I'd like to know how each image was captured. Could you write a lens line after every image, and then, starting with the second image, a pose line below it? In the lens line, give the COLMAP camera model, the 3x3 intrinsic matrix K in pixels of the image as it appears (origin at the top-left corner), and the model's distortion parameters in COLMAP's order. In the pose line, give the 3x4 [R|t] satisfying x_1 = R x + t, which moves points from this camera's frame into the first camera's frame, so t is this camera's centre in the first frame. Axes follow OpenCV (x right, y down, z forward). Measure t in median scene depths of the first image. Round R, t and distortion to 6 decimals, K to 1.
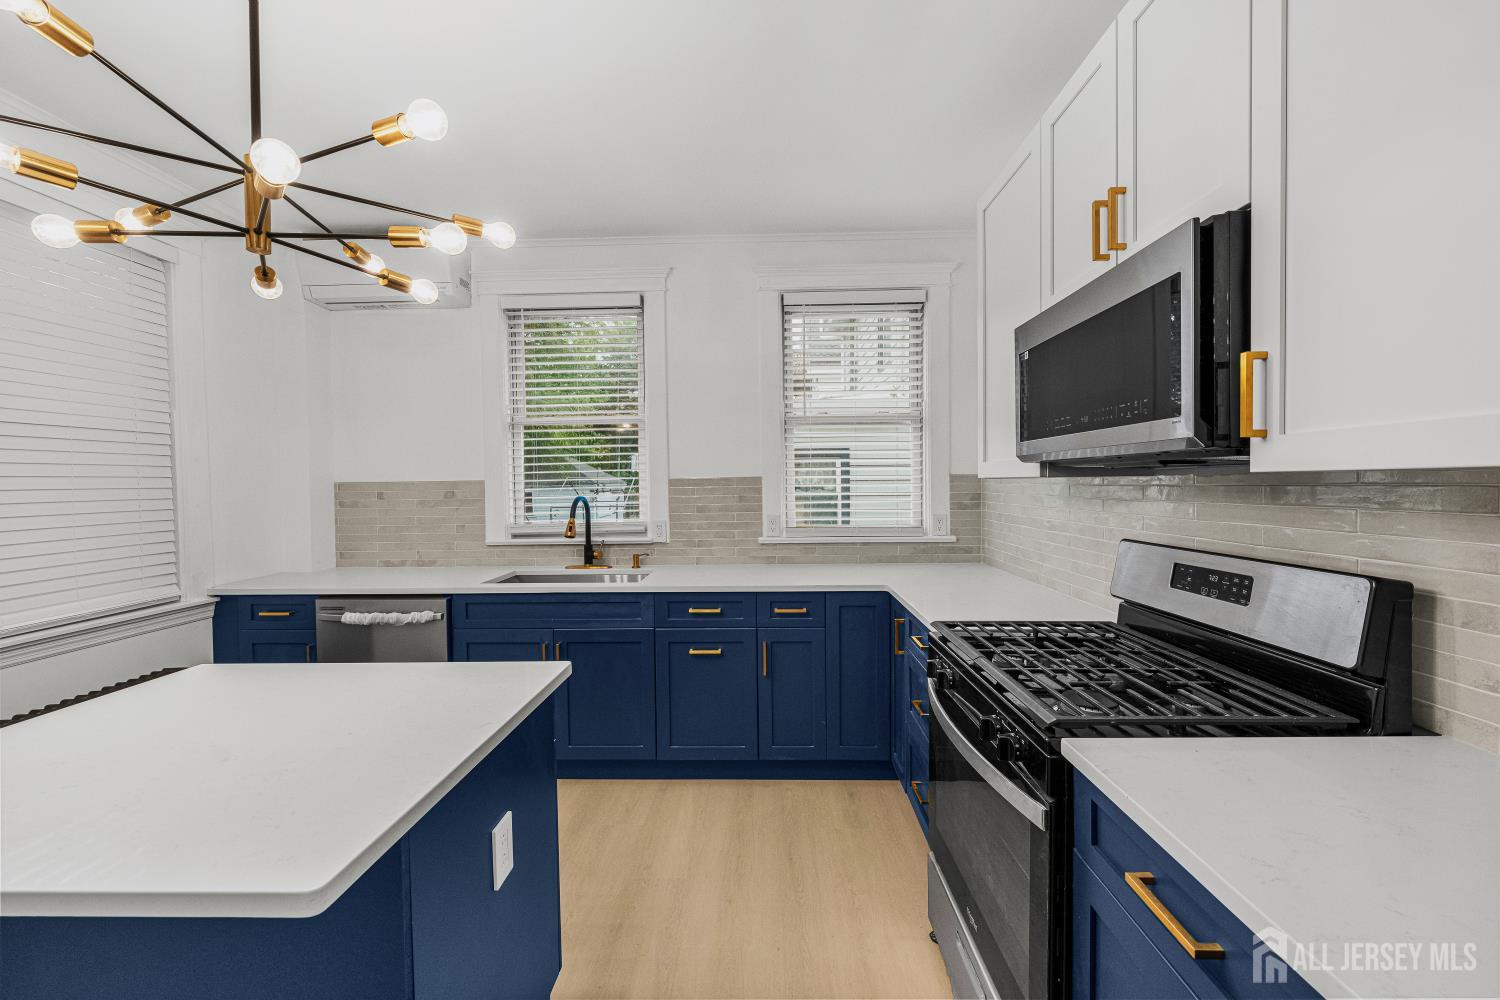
lens RADIAL K [[593.3, 0, 749.2], [0, 593.3, 497.1], [0, 0, 1]] dist [-0.000464, -0.000897]
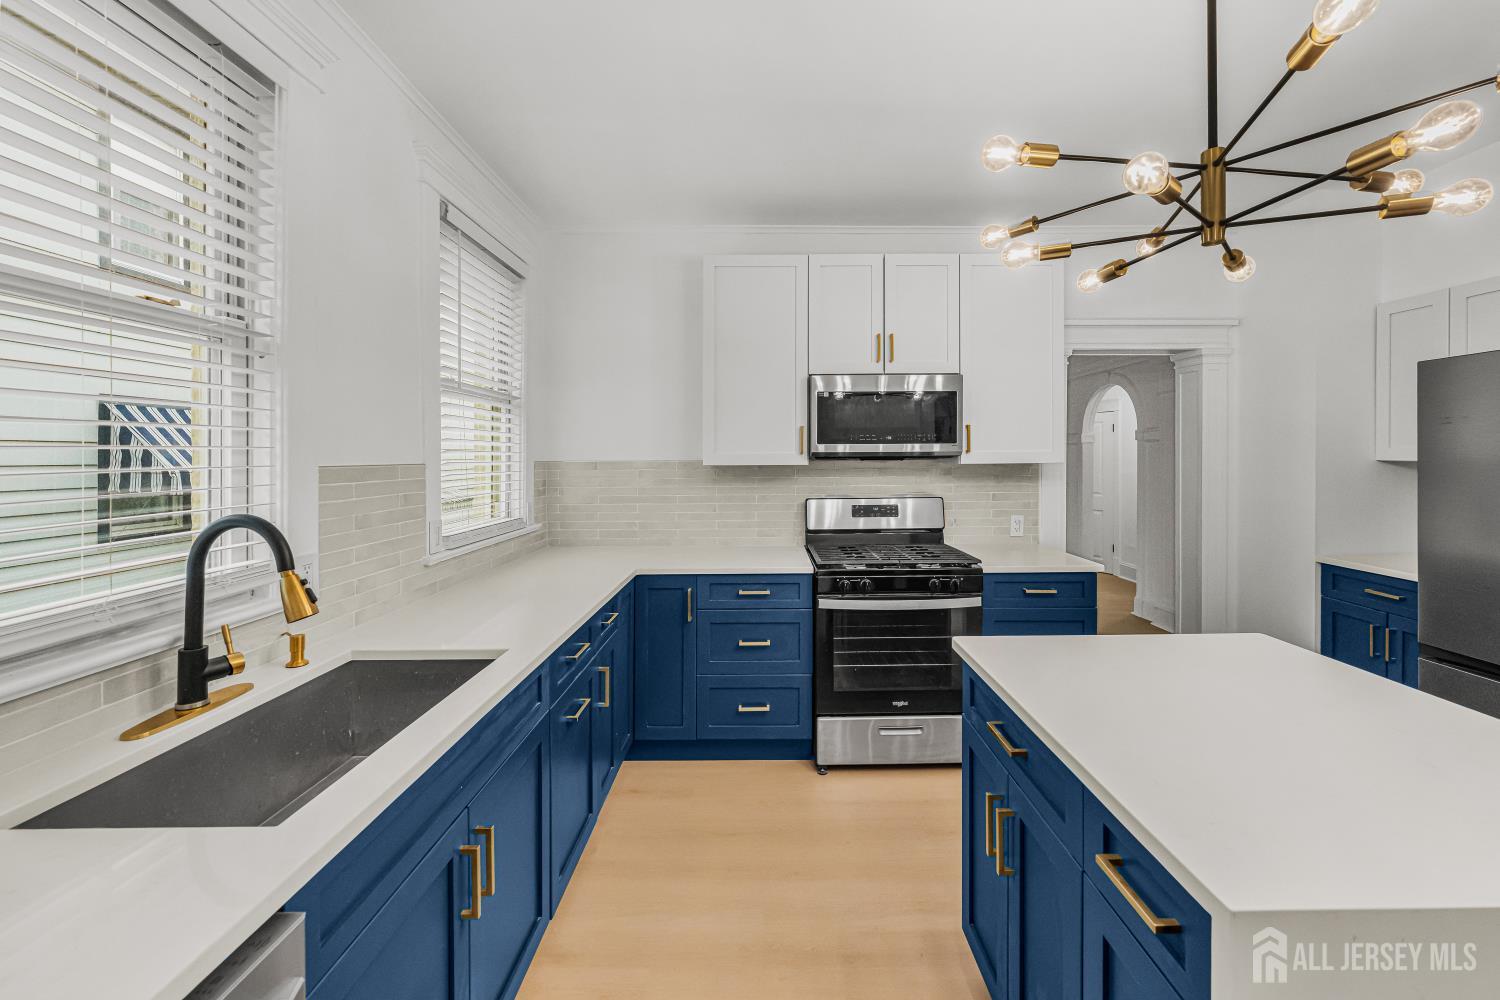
lens RADIAL K [[593.3, 0, 771.9], [0, 593.3, 456.6], [0, 0, 1]] dist [-0.000464, -0.000897]
pose [[-0.062035, 0.014655, 0.997966, -0.690351], [0.028829, 0.999501, -0.012886, -0.022728], [-0.997658, 0.027971, -0.062426, 0.702935]]
